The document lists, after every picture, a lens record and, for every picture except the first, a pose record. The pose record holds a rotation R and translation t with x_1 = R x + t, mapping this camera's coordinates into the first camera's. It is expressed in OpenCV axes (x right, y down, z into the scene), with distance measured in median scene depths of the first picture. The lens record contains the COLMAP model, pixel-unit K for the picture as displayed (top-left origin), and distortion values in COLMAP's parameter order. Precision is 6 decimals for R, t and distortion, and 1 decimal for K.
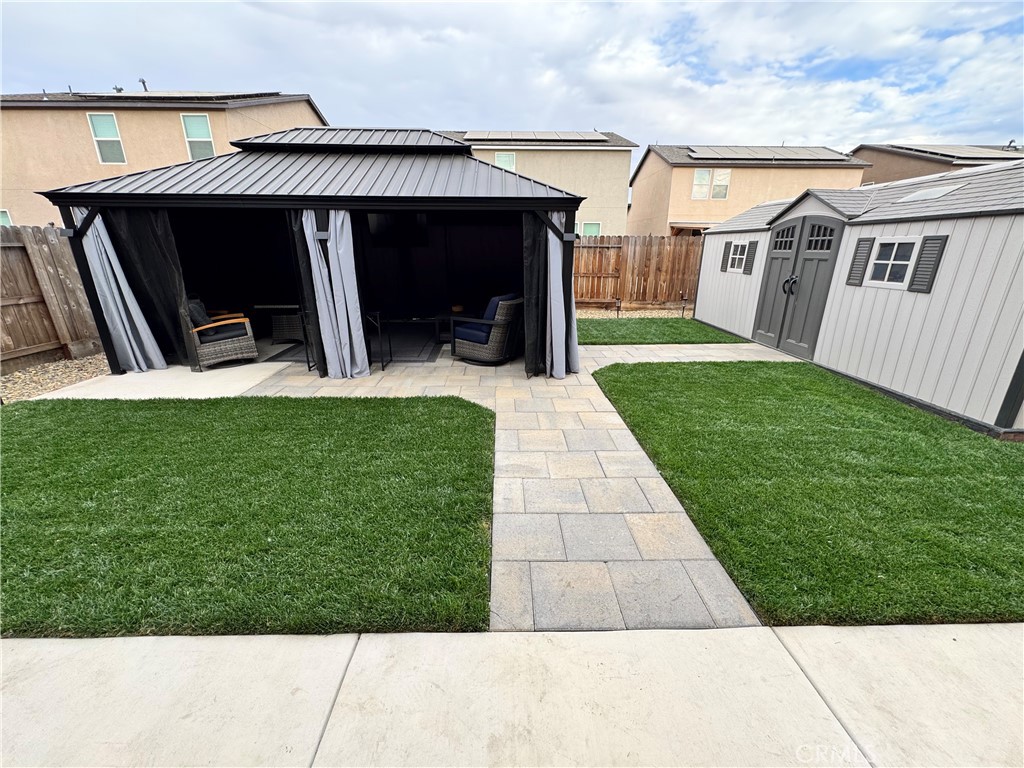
lens RADIAL K [[416.8, 0, 509.4], [0, 416.8, 381.5], [0, 0, 1]] dist [-0.002955, 0.000036]
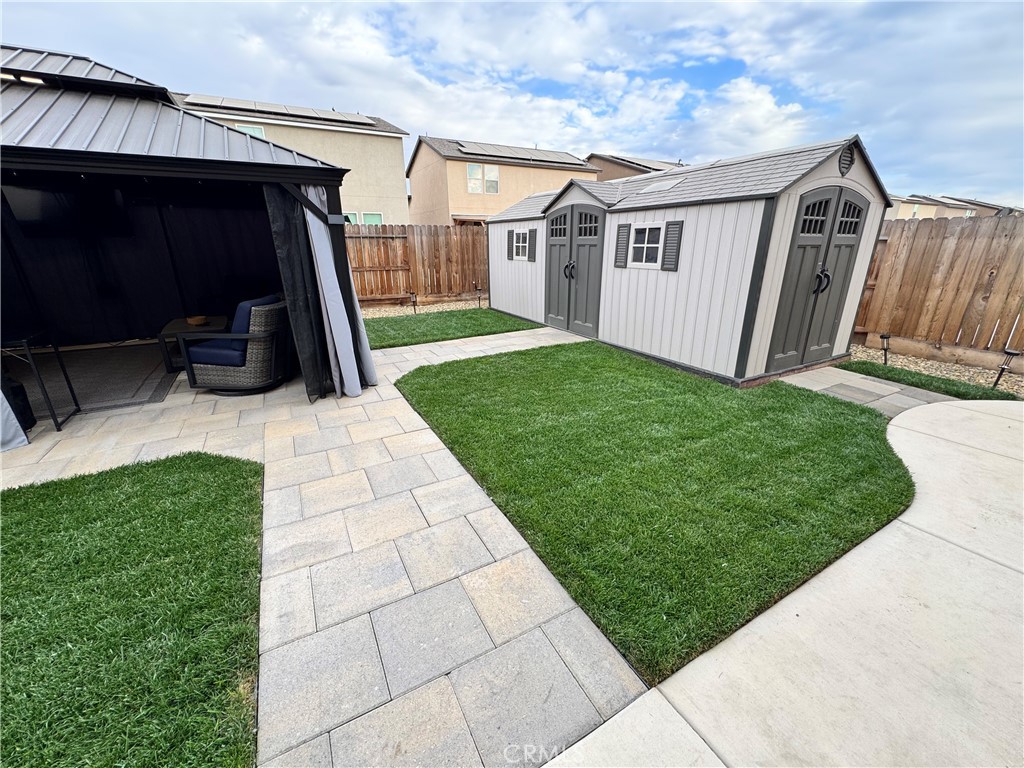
lens RADIAL K [[416.8, 0, 516.5], [0, 416.8, 384.0], [0, 0, 1]] dist [-0.002955, 0.000036]
pose [[0.882480, -0.159761, 0.442387, 0.046404], [0.151474, 0.986971, 0.054266, -0.028691], [-0.445292, 0.019121, 0.895181, 0.144495]]
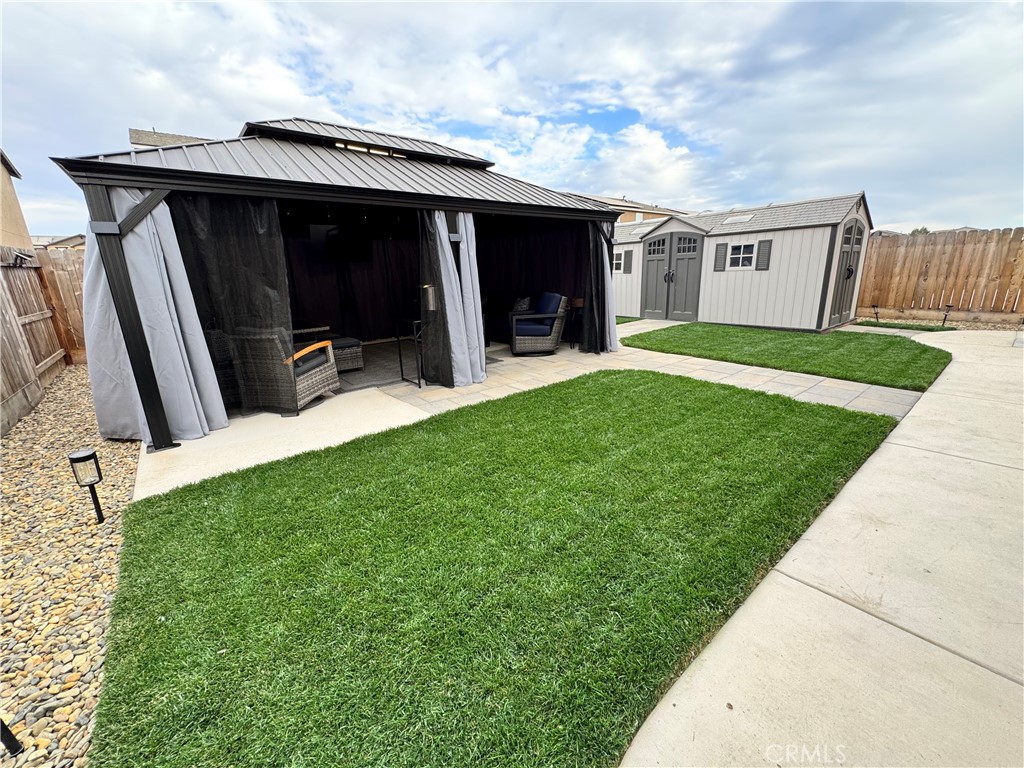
lens RADIAL K [[416.8, 0, 517.2], [0, 416.8, 381.1], [0, 0, 1]] dist [-0.002955, 0.000036]
pose [[0.784572, -0.190903, 0.589917, -0.954610], [0.227190, 0.973764, 0.012964, -0.003976], [-0.576915, 0.123851, 0.807360, 0.169561]]
